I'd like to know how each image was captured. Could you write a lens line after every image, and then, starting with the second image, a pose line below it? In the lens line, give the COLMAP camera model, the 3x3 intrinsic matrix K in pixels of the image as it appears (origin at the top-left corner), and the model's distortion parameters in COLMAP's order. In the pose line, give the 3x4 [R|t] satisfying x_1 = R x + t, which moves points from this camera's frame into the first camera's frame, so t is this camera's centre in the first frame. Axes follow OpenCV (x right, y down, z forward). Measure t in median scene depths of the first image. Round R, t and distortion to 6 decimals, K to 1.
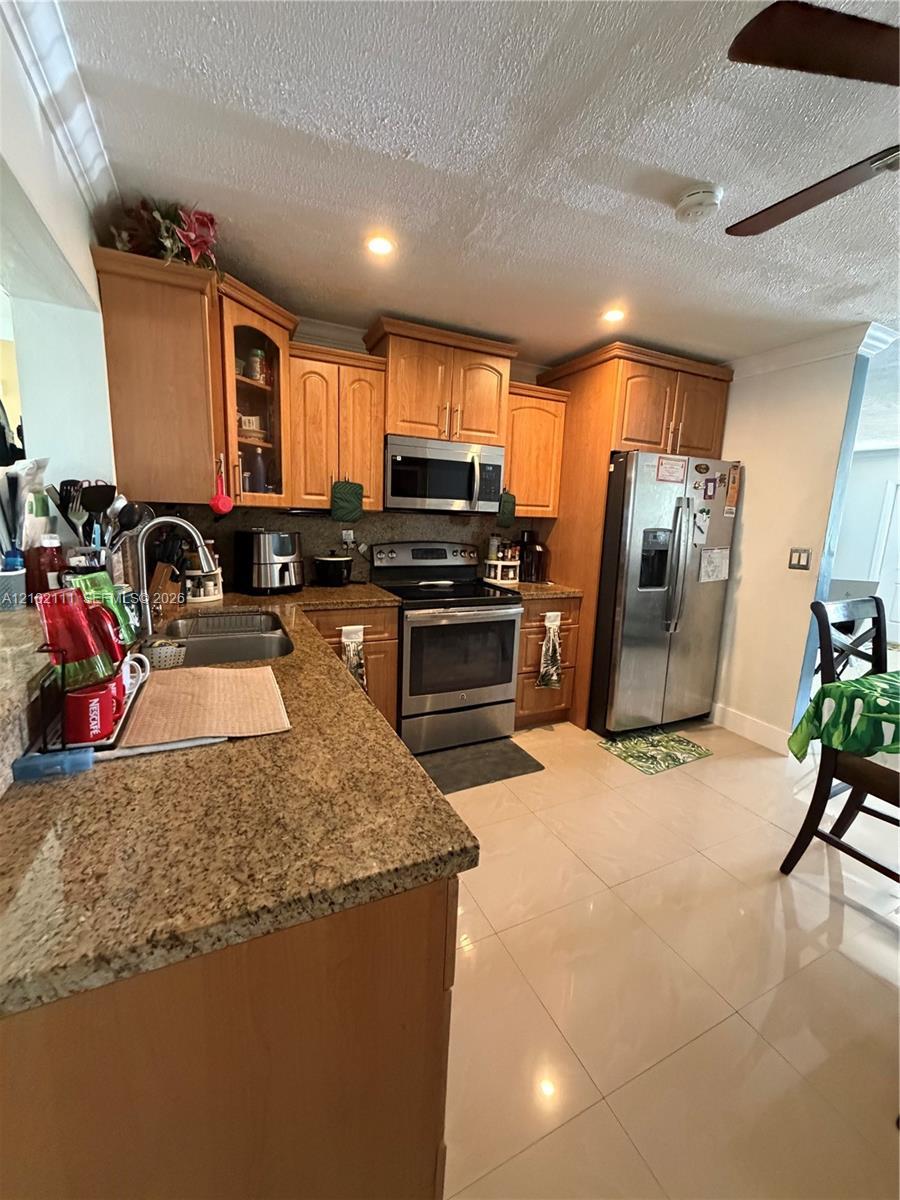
lens RADIAL K [[475.5, 0, 449.4], [0, 475.5, 594.1], [0, 0, 1]] dist [0.000103, -0.000144]
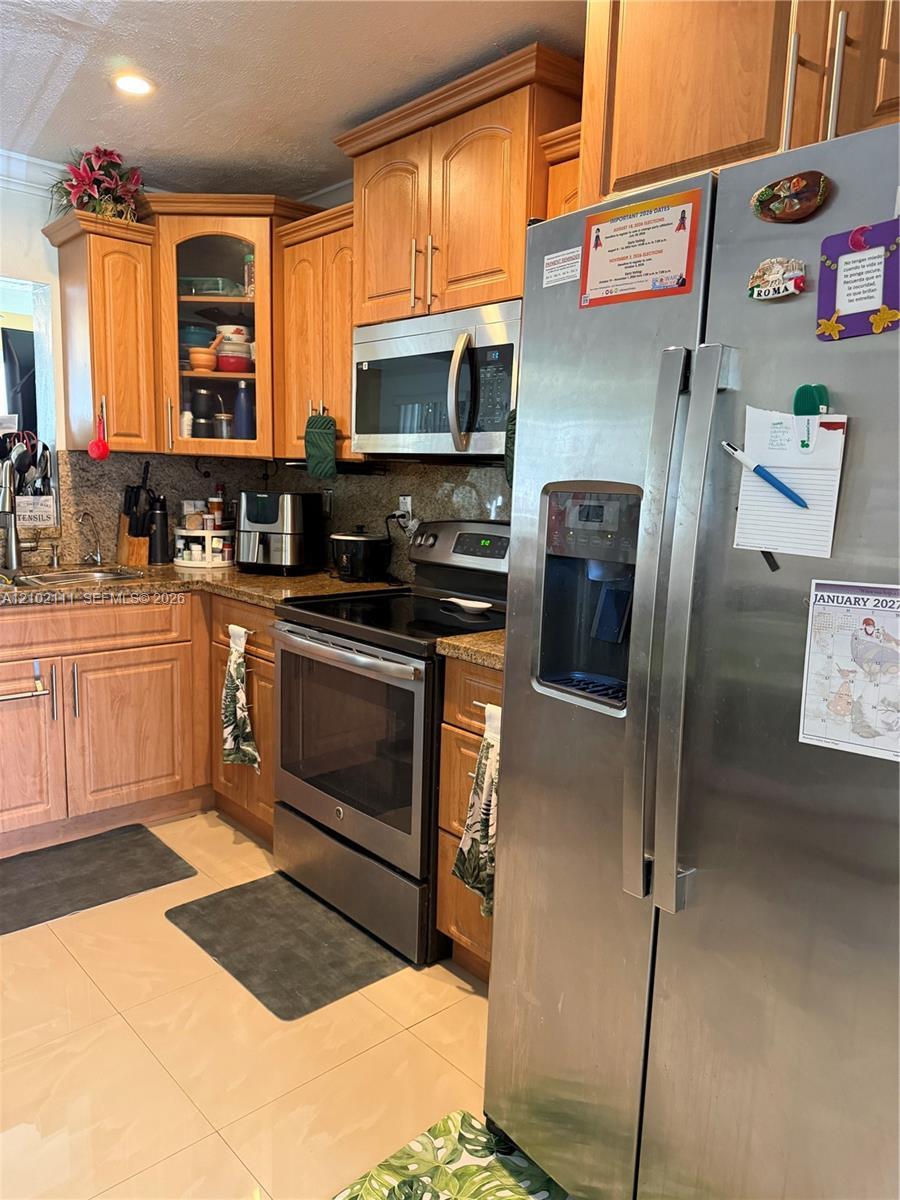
lens RADIAL K [[859.7, 0, 447.0], [0, 859.7, 604.9], [0, 0, 1]] dist [0.022103, -0.007166]
pose [[0.282816, 0.116977, -0.952014, 0.965483], [-0.183809, 0.980750, 0.065904, -0.091170], [0.941398, 0.156350, 0.298874, 0.843256]]
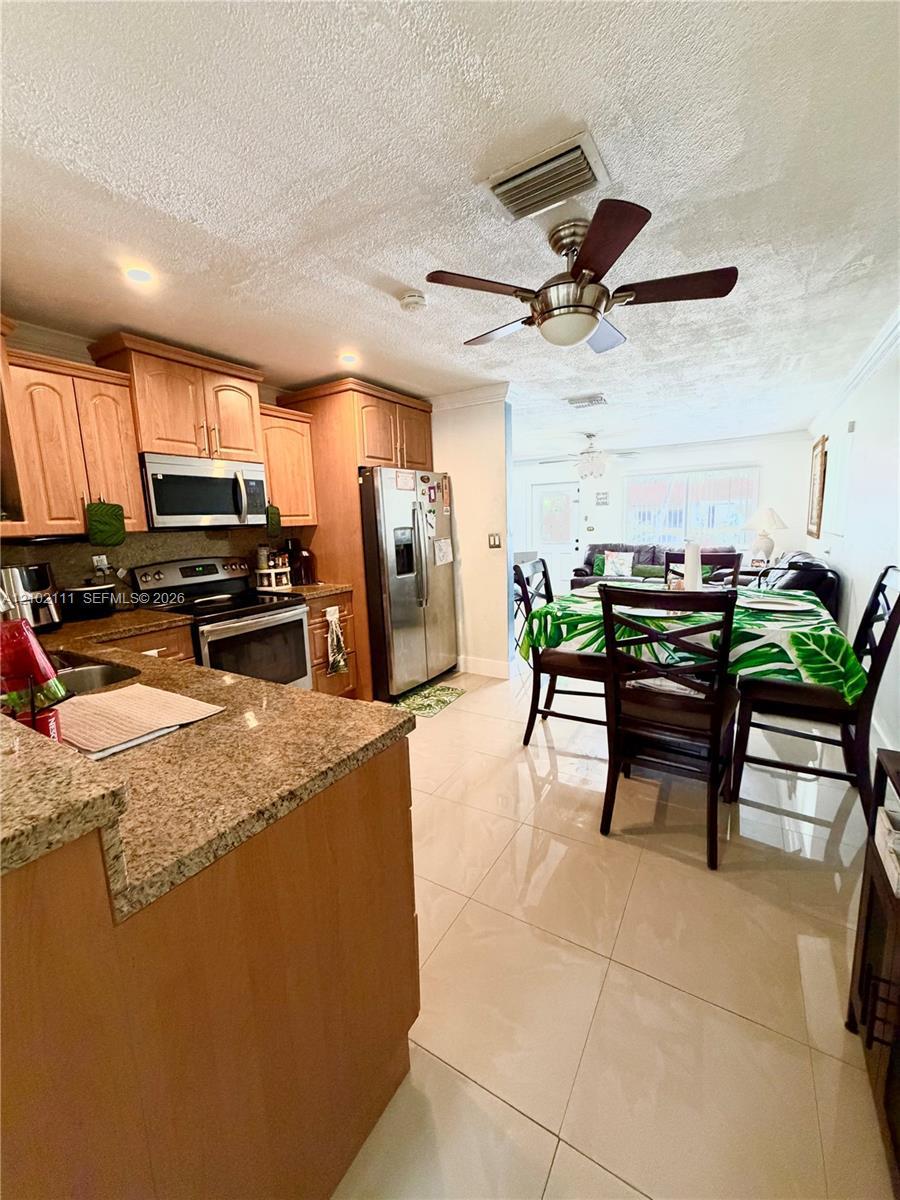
lens RADIAL K [[475.5, 0, 449.4], [0, 475.5, 592.9], [0, 0, 1]] dist [0.000103, -0.000144]
pose [[0.832786, -0.151065, 0.532585, -0.170994], [0.159145, 0.986767, 0.031041, 0.016058], [-0.530227, 0.058908, 0.845807, -0.134205]]
